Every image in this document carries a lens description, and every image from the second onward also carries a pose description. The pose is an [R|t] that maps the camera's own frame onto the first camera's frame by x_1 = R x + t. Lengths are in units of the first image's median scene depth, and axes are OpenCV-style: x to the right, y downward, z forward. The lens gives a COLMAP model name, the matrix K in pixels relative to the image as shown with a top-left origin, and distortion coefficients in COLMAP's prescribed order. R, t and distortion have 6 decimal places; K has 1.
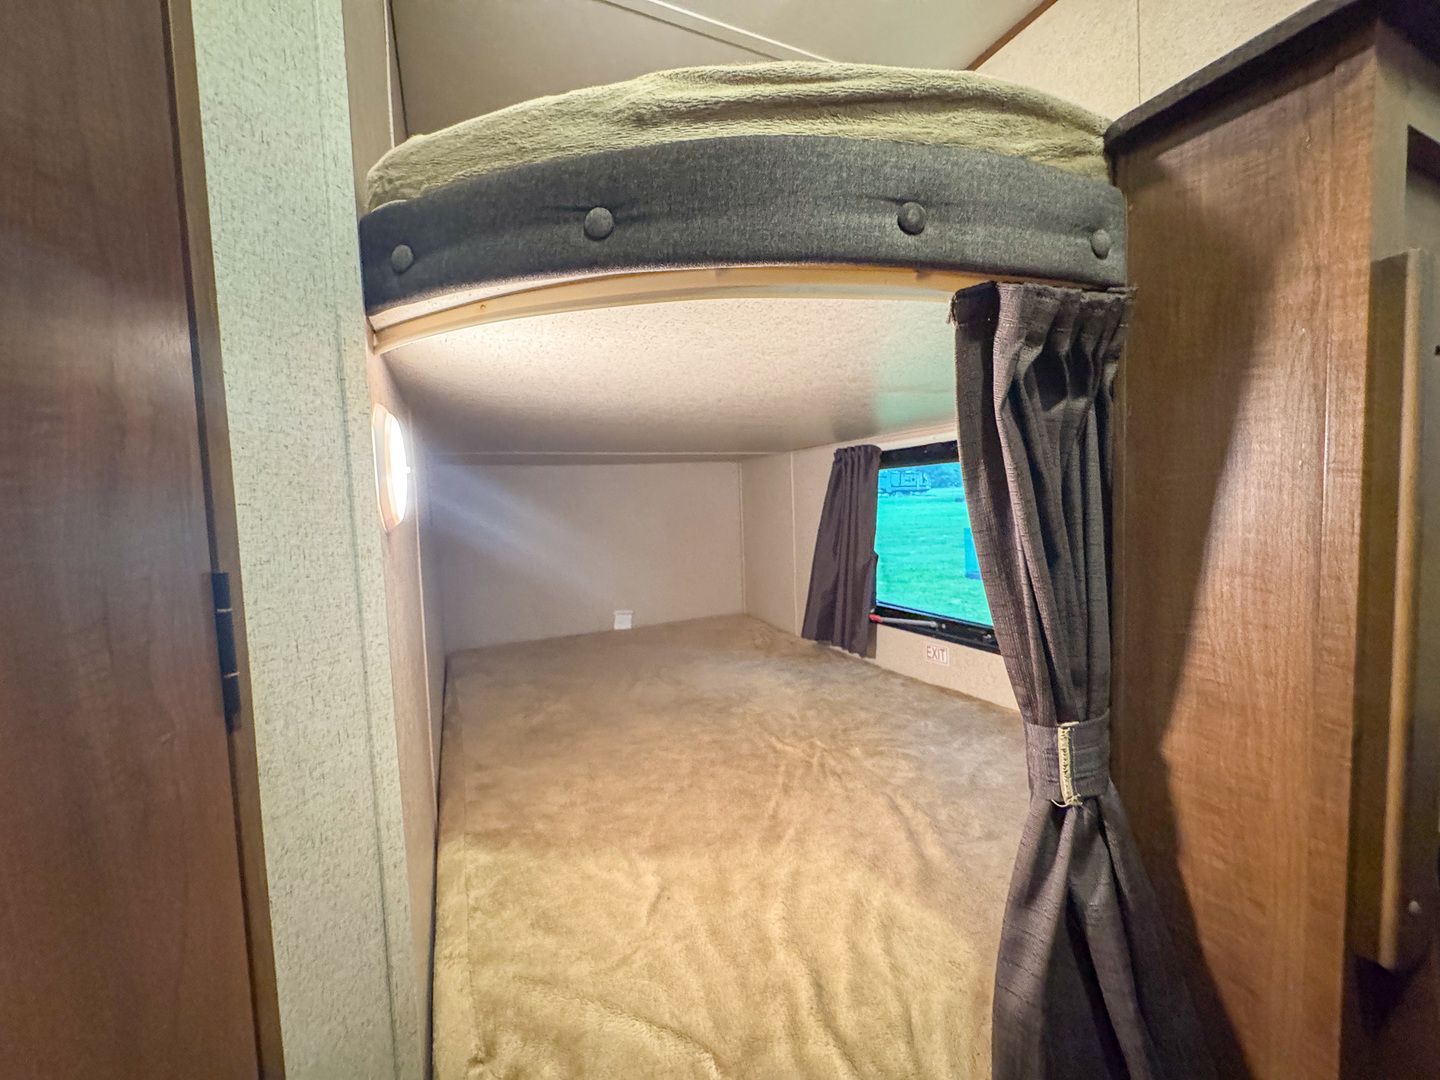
lens RADIAL K [[576.7, 0, 720.0], [0, 576.7, 540.0], [0, 0, 1]] dist [-0.009492, 0.005240]
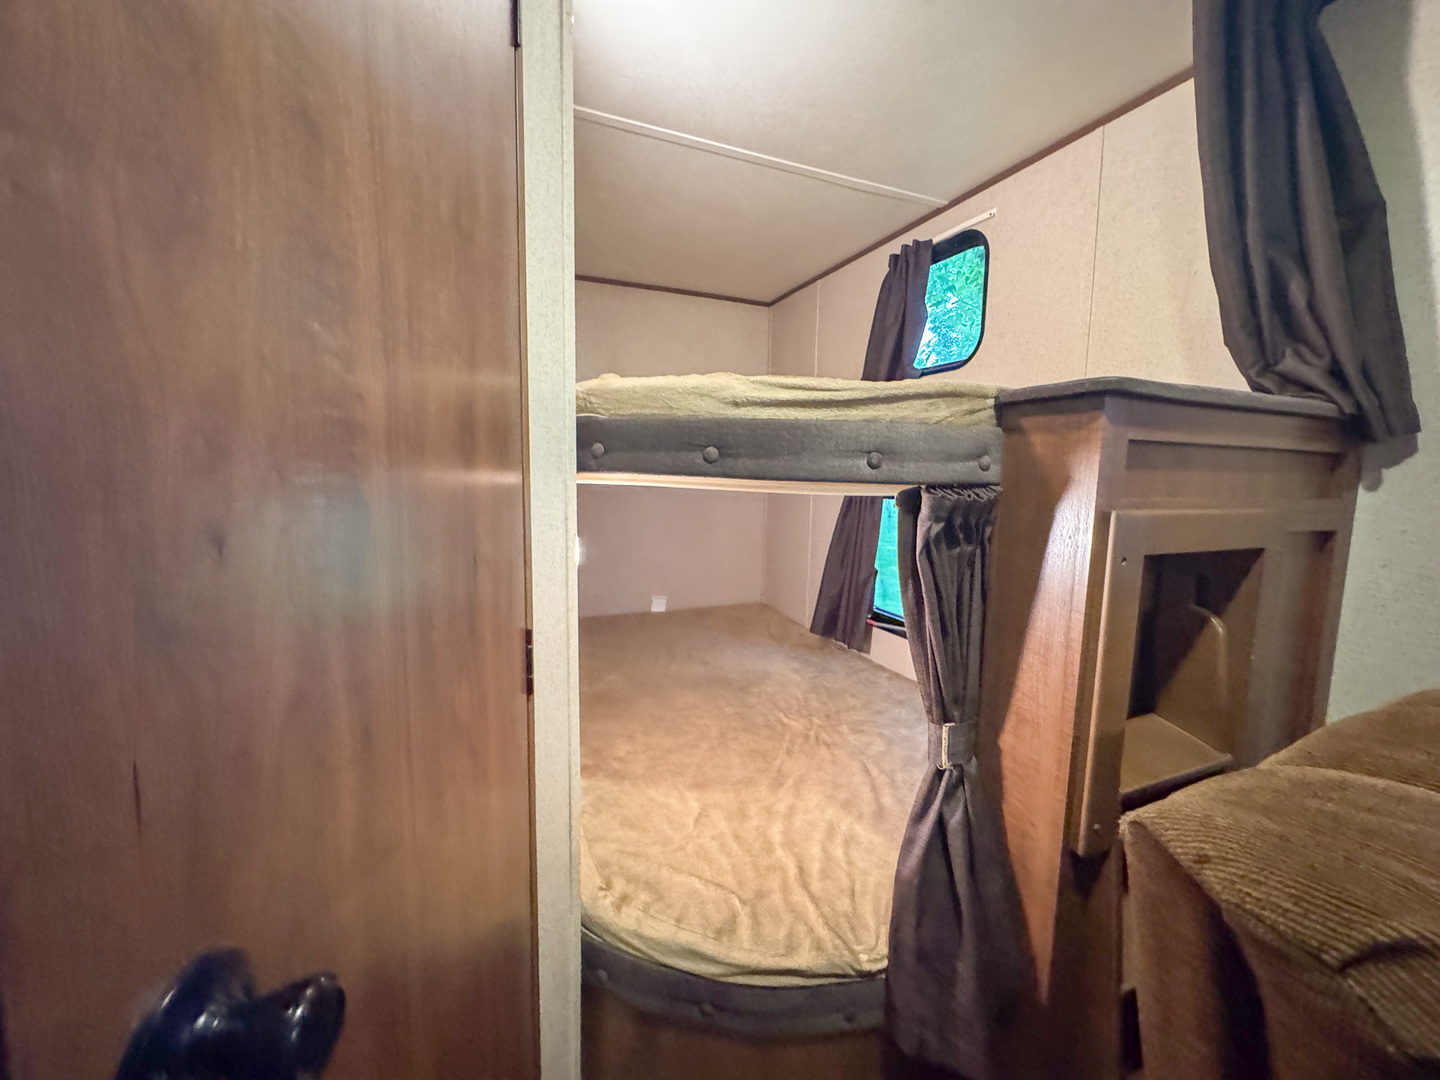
lens RADIAL K [[576.7, 0, 720.0], [0, 576.7, 540.0], [0, 0, 1]] dist [-0.009492, 0.005240]
pose [[0.997774, 0.059977, -0.029136, -0.057015], [-0.058291, 0.996748, 0.055636, -0.199101], [0.032378, -0.053814, 0.998026, -0.501003]]
